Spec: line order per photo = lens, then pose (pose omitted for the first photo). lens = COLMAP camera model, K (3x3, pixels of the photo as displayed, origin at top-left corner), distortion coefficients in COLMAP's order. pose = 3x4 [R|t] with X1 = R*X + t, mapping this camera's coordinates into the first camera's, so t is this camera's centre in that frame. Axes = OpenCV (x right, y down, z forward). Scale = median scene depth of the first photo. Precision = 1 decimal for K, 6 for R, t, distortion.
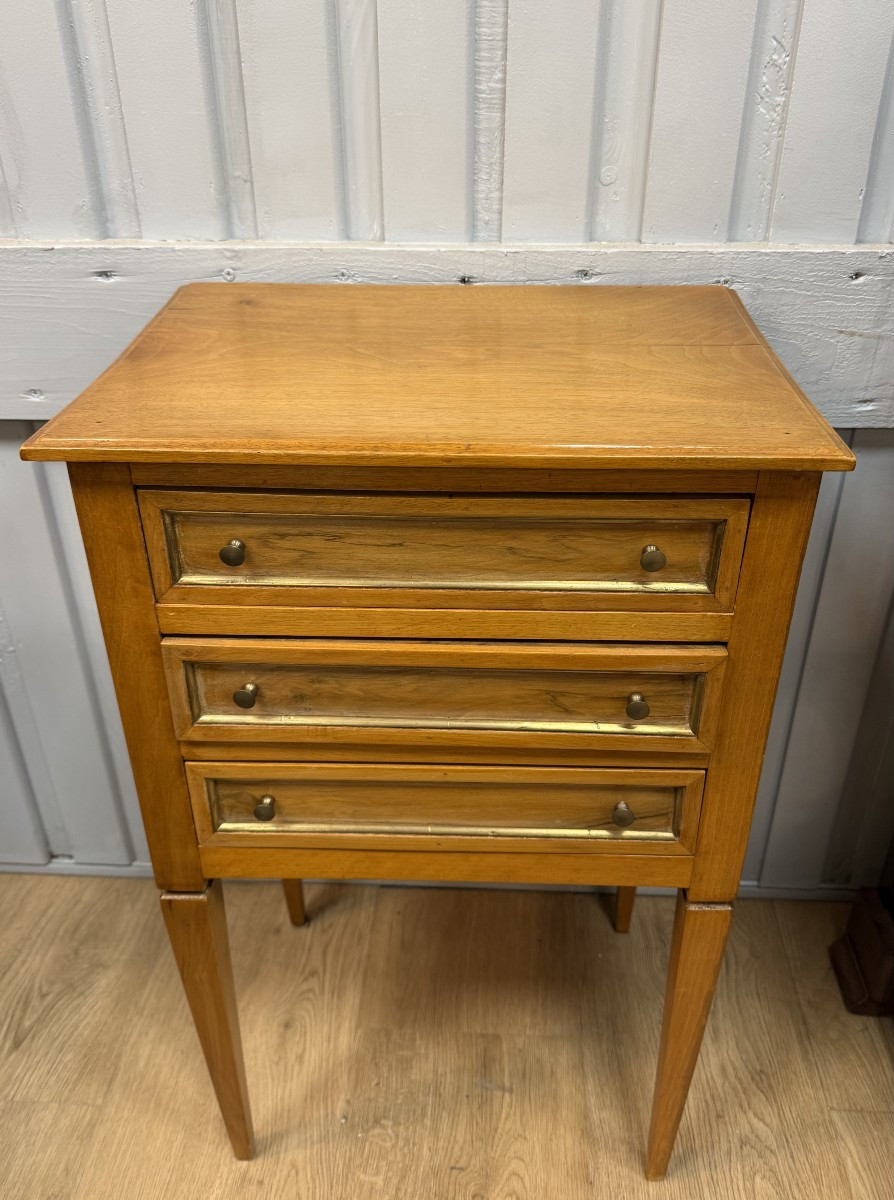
lens RADIAL K [[1085.4, 0, 467.3], [0, 1085.4, 587.1], [0, 0, 1]] dist [-0.001904, -0.004977]
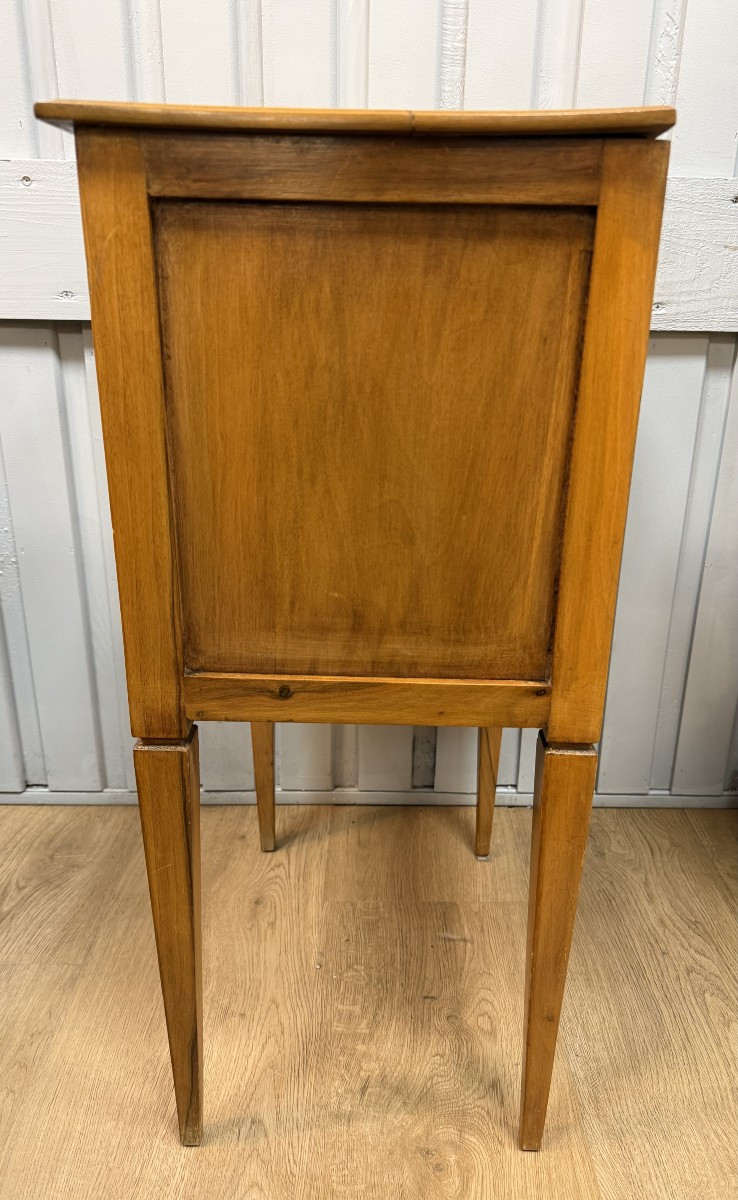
lens RADIAL K [[941.5, 0, 415.5], [0, 941.5, 601.4], [0, 0, 1]] dist [0.024210, -0.030112]
pose [[0.996709, -0.002423, 0.081029, -0.092081], [0.018280, 0.980525, -0.195541, 0.320303], [-0.078977, 0.196379, 0.977342, 0.022737]]
